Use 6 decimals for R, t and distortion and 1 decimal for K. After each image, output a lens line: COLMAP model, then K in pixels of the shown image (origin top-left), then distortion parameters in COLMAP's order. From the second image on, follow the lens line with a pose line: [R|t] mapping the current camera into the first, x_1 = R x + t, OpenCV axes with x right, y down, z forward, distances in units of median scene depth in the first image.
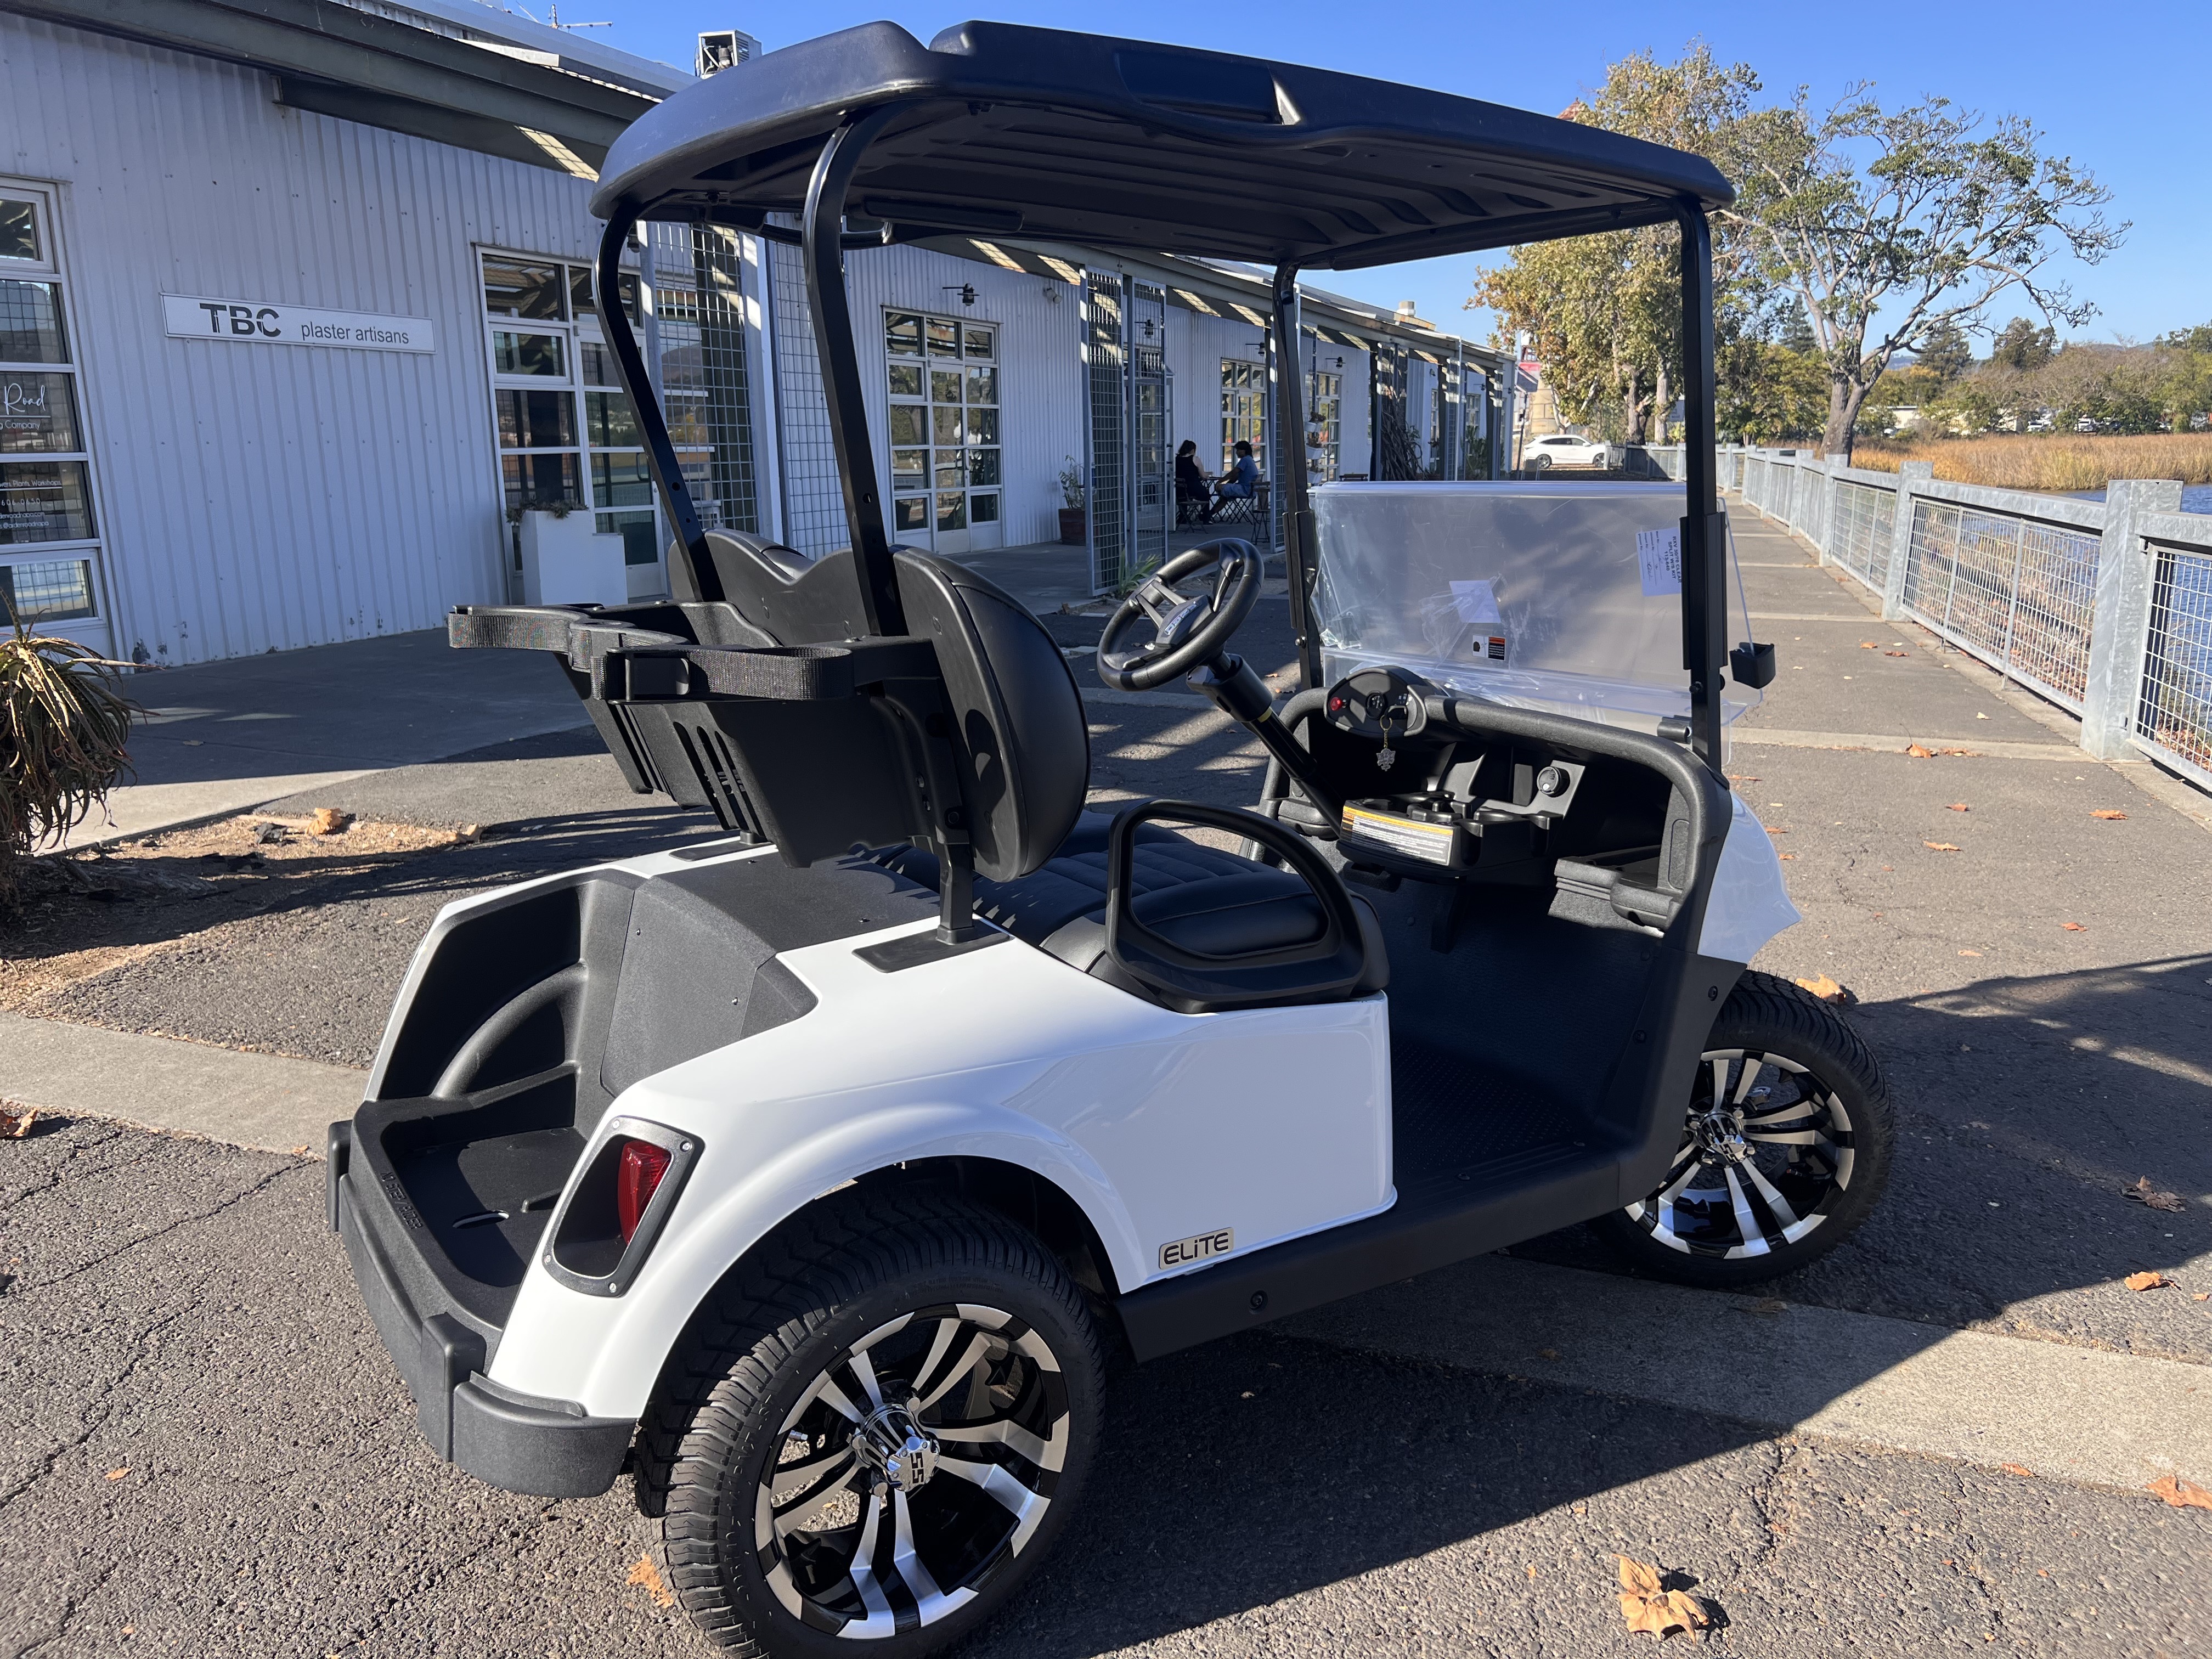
lens RADIAL K [[1685.4, 0, 1106.5], [0, 1685.4, 837.5], [0, 0, 1]] dist [0.032575, -0.041784]
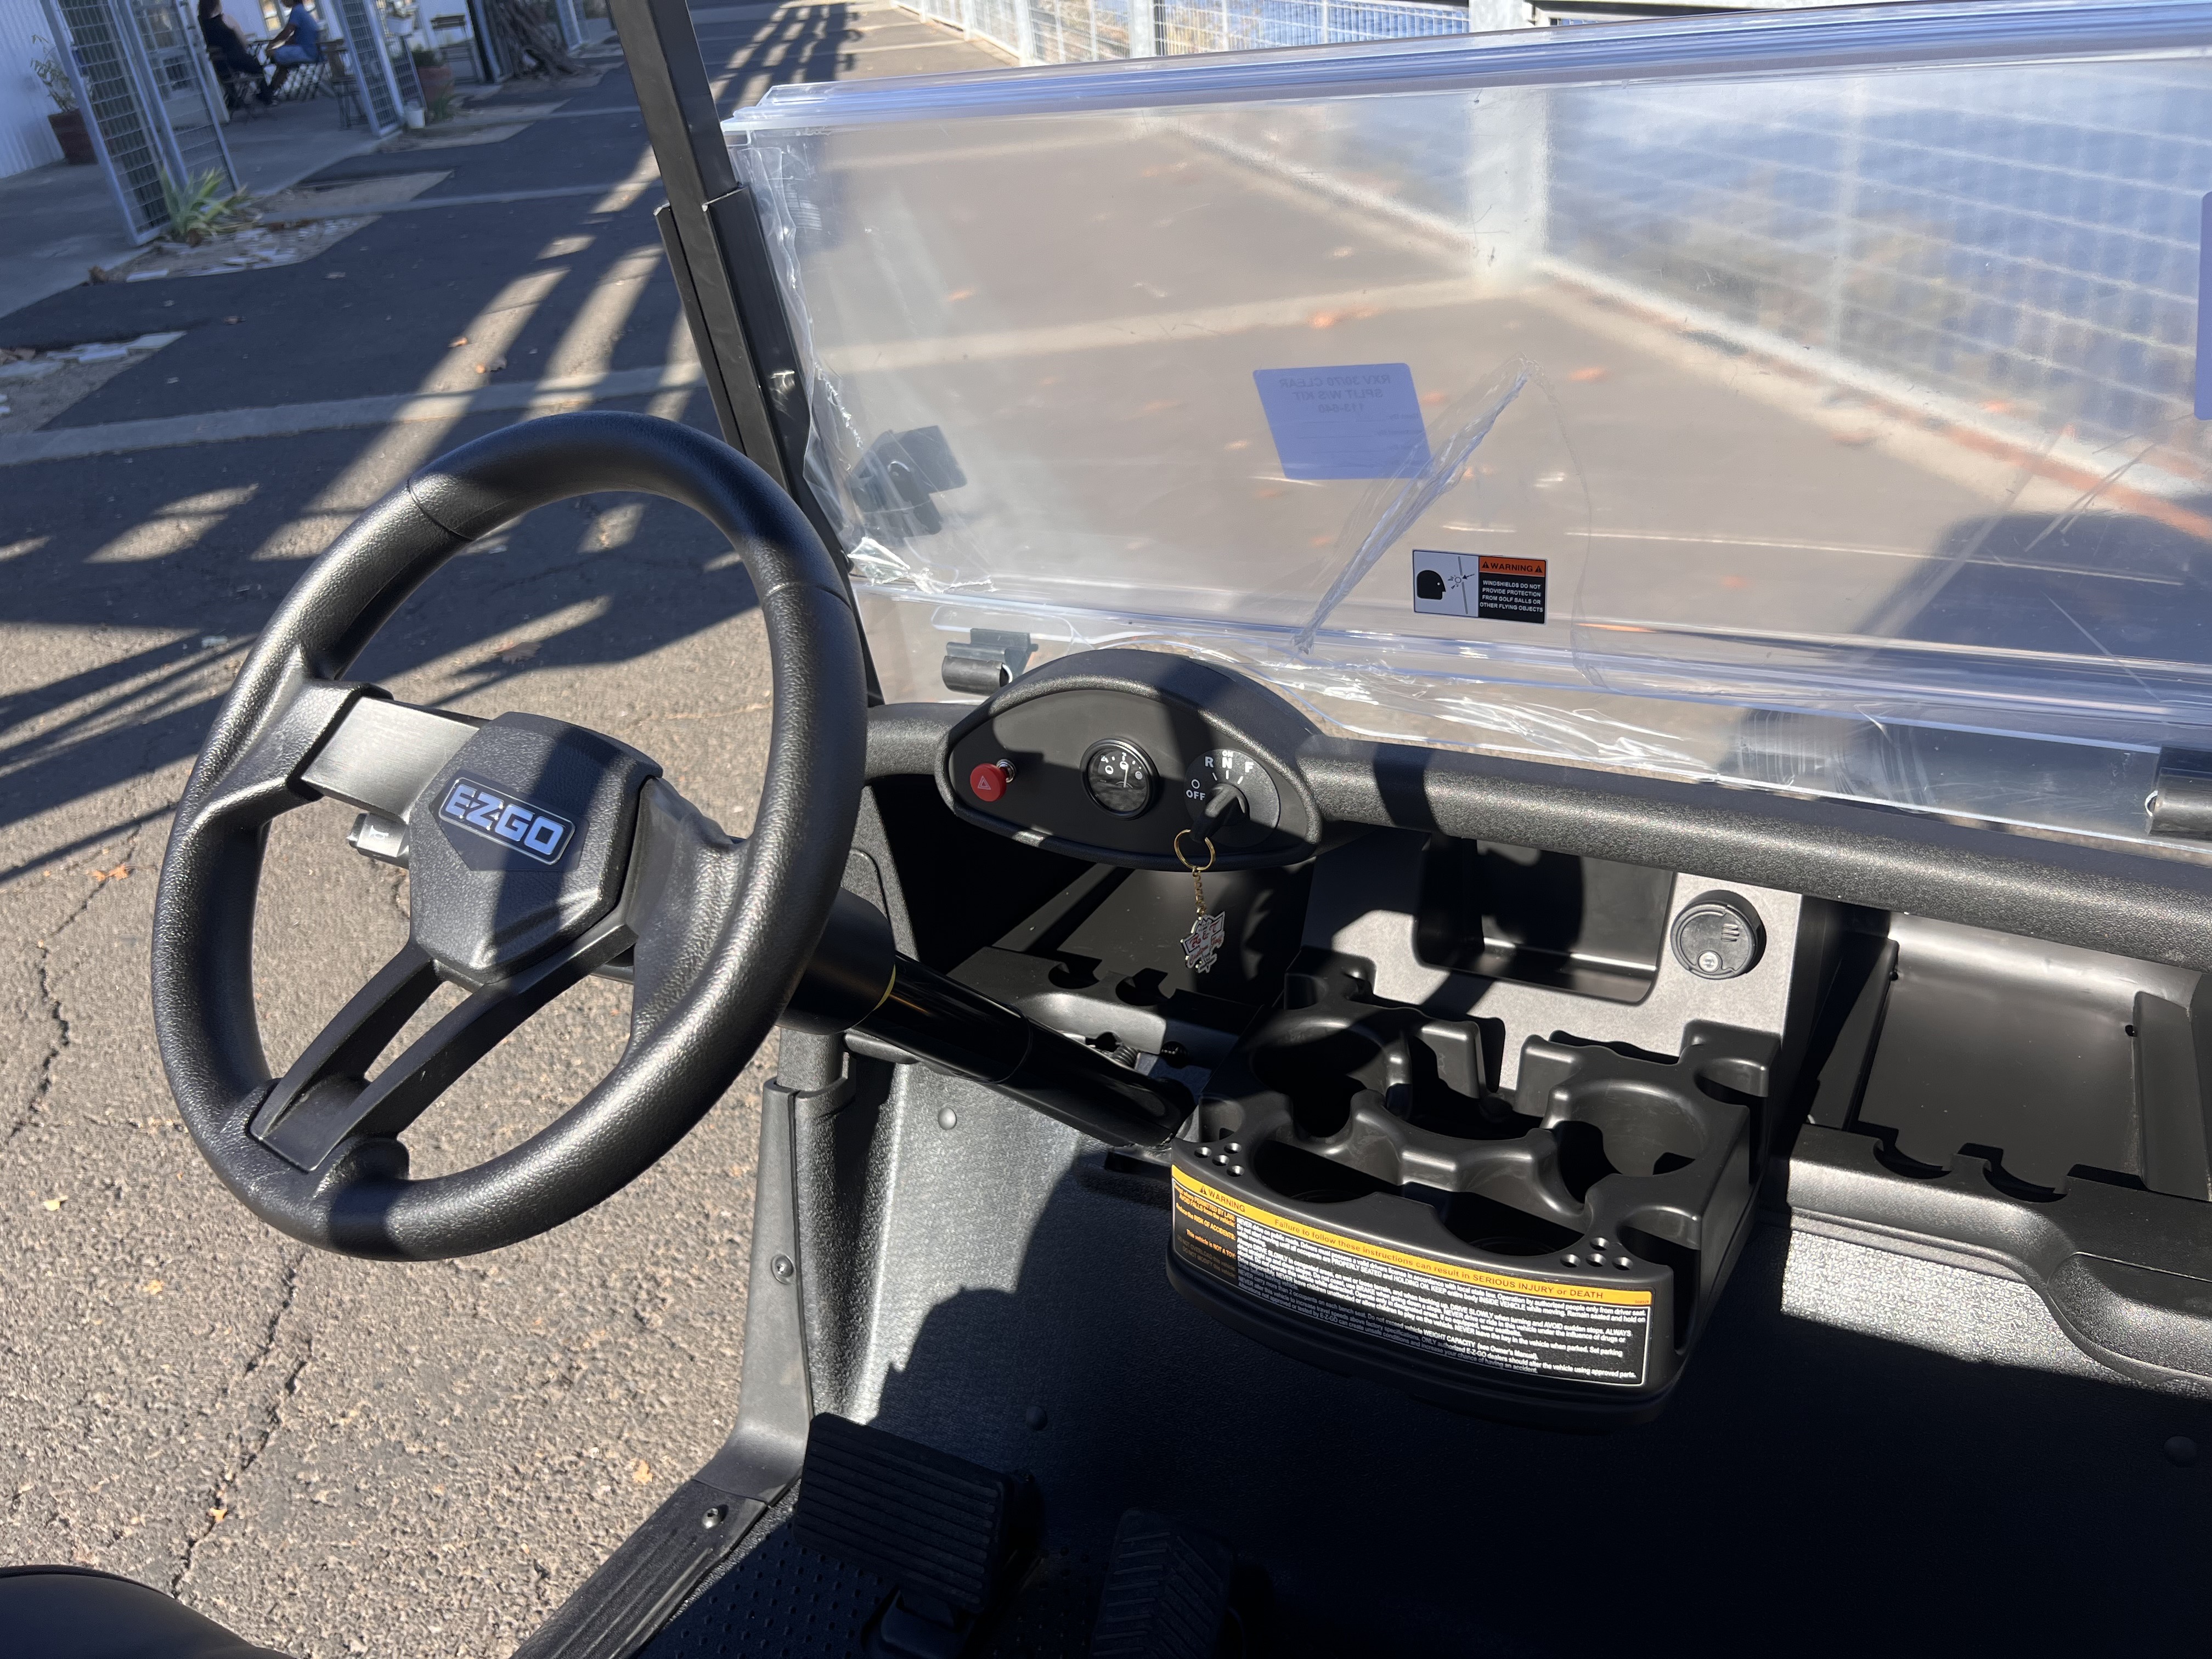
lens RADIAL K [[1685.4, 0, 1114.1], [0, 1685.4, 817.9], [0, 0, 1]] dist [0.032575, -0.041784]
pose [[0.875593, -0.291228, 0.385387, 0.004711], [0.190859, 0.941480, 0.277828, -0.028446], [-0.443745, -0.169710, 0.879937, 0.121961]]
